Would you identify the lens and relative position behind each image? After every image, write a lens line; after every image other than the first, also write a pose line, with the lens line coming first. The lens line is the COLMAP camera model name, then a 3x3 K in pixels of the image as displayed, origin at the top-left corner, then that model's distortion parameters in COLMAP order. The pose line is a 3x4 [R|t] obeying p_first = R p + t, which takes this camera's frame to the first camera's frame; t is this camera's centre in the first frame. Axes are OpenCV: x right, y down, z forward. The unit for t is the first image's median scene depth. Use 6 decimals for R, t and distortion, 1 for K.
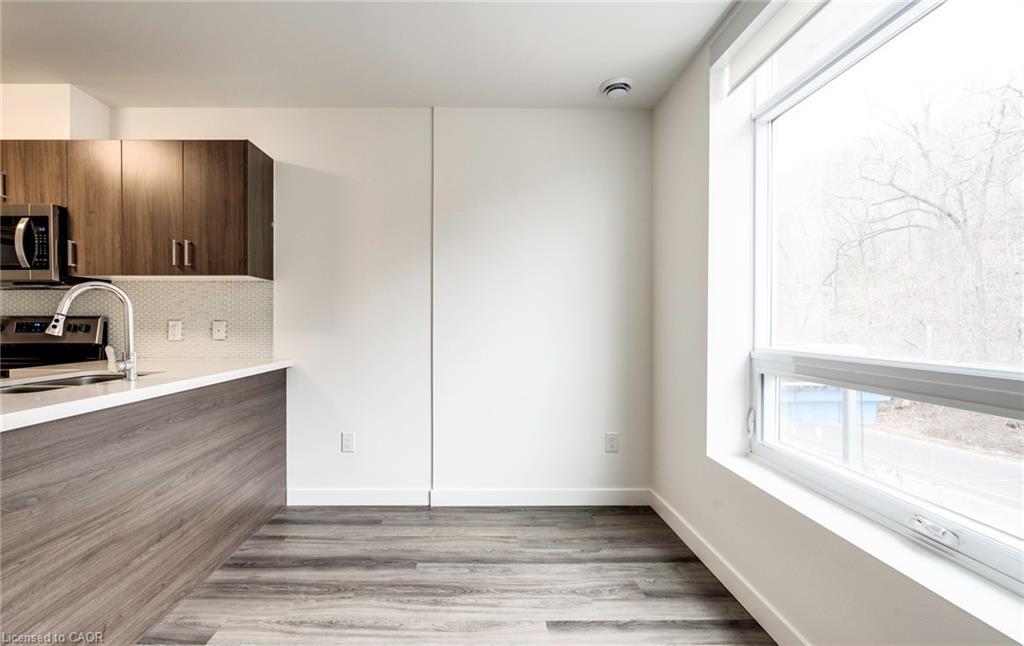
lens RADIAL K [[474.5, 0, 491.8], [0, 474.5, 325.1], [0, 0, 1]] dist [-0.011288, 0.002308]
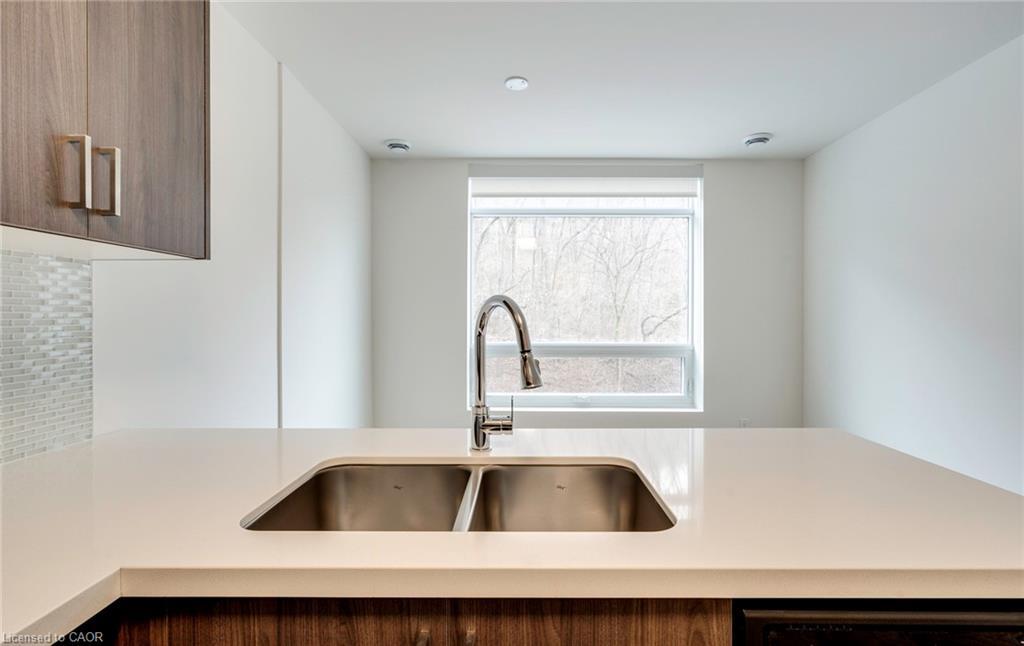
lens RADIAL K [[470.6, 0, 520.9], [0, 470.6, 317.6], [0, 0, 1]] dist [-0.000869, 0.000866]
pose [[0.020778, -0.004203, 0.999775, -1.004299], [0.006444, 0.999971, 0.004070, -0.044702], [-0.999763, 0.006358, 0.020804, 0.665903]]
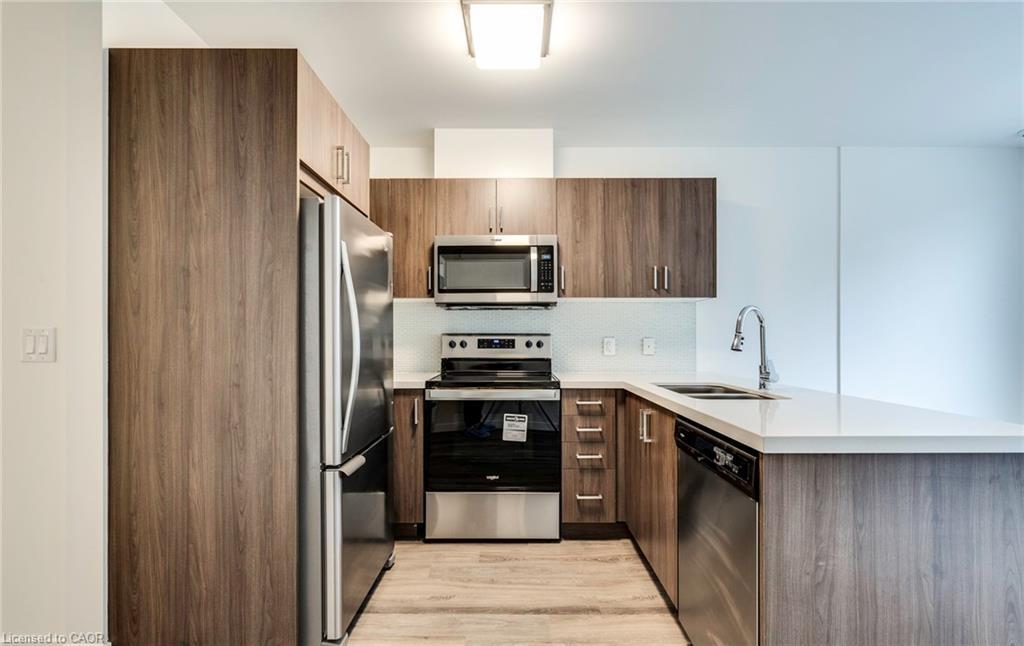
lens RADIAL K [[460.5, 0, 518.9], [0, 460.5, 336.5], [0, 0, 1]] dist [-0.006709, 0.003757]
pose [[0.999983, -0.001489, -0.005618, -0.983175], [0.001438, 0.999957, -0.009125, -0.002576], [0.005631, 0.009116, 0.999943, -0.100167]]
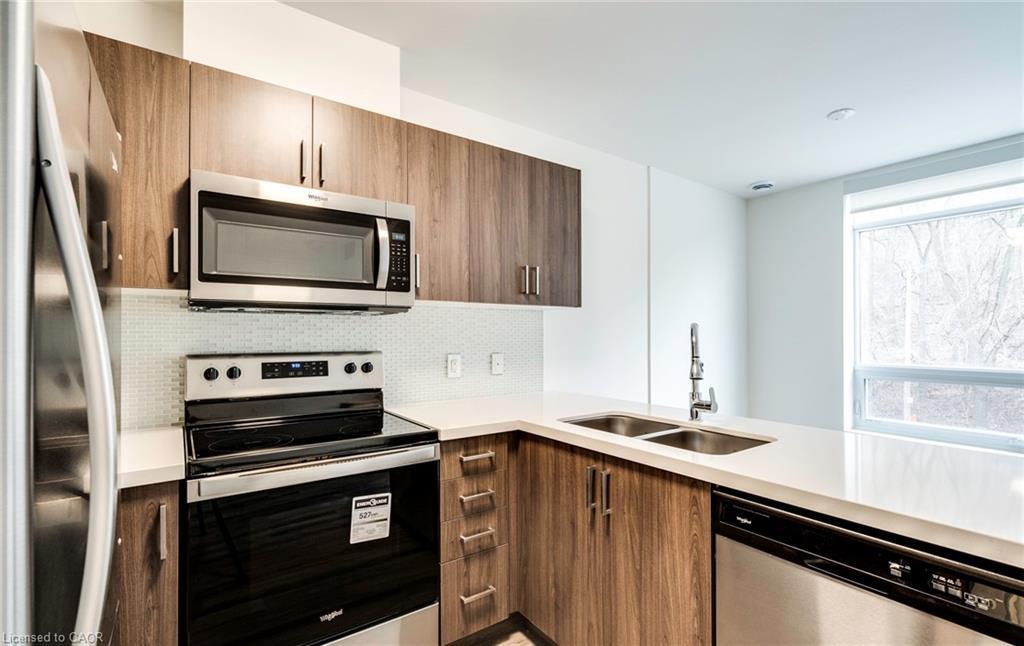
lens RADIAL K [[460.5, 0, 512.5], [0, 460.5, 330.4], [0, 0, 1]] dist [-0.006709, 0.003757]
pose [[0.820080, 0.004174, 0.572233, -1.182267], [0.004276, 0.999901, -0.013421, -0.044949], [-0.572233, 0.013453, 0.819981, 0.298158]]
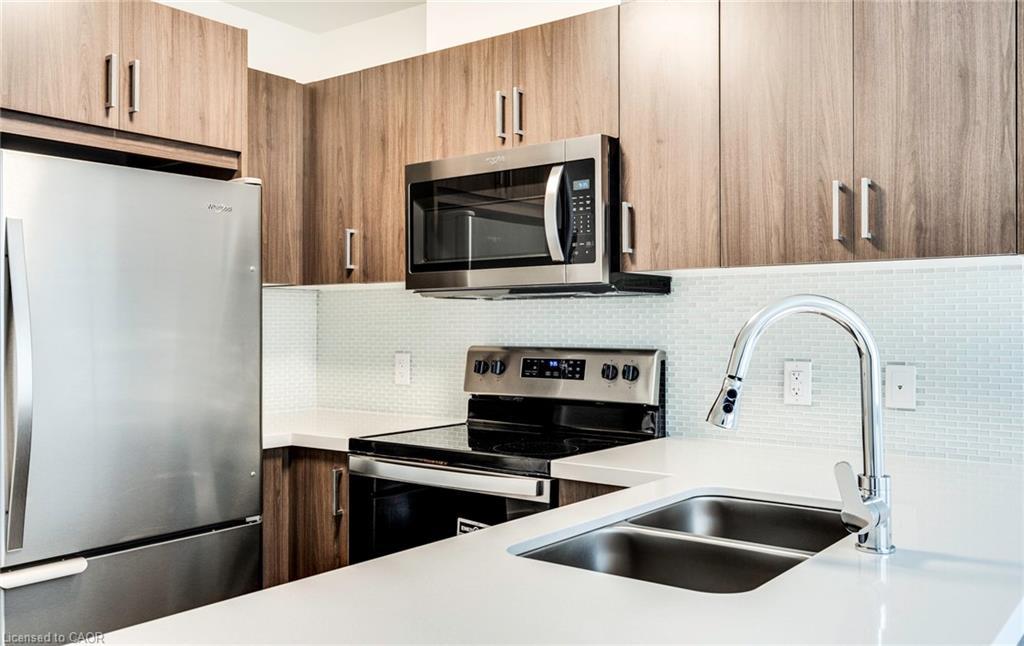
lens RADIAL K [[912.9, 0, 515.5], [0, 912.9, 316.6], [0, 0, 1]] dist [0.011627, 0.004810]
pose [[0.786077, -0.006817, -0.618091, -0.383601], [-0.002228, 0.999901, -0.013861, -0.043655], [0.618124, 0.012273, 0.785985, 0.163216]]
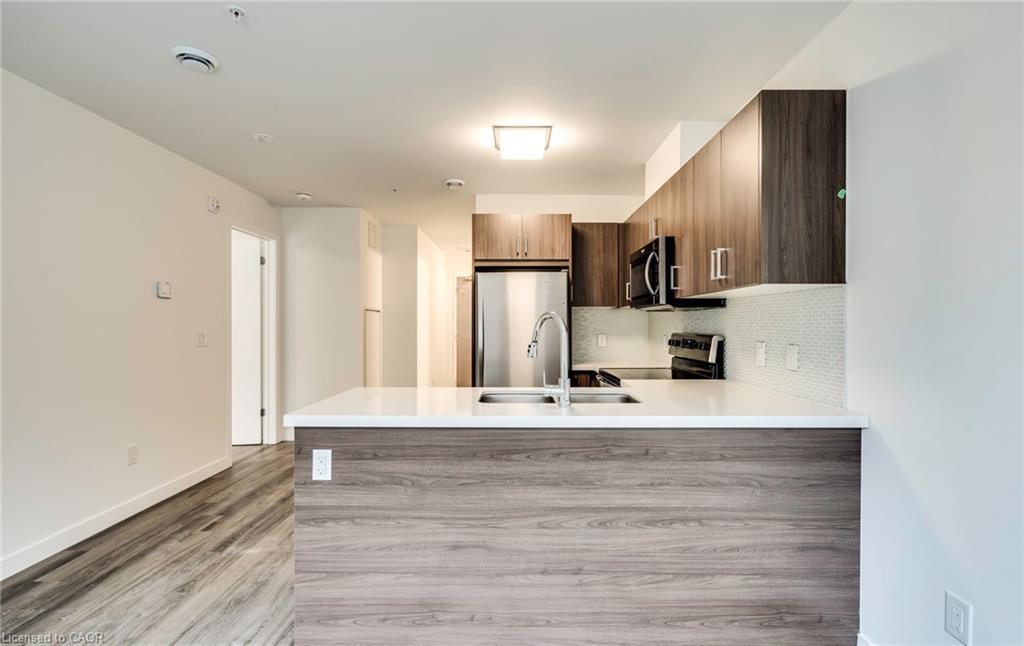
lens RADIAL K [[470.6, 0, 506.8], [0, 470.6, 324.1], [0, 0, 1]] dist [-0.000869, 0.000866]
pose [[-0.027525, -0.001832, -0.999619, 0.191090], [-0.003128, 0.999994, -0.001746, -0.042920], [0.999616, 0.003079, -0.027530, 0.643643]]
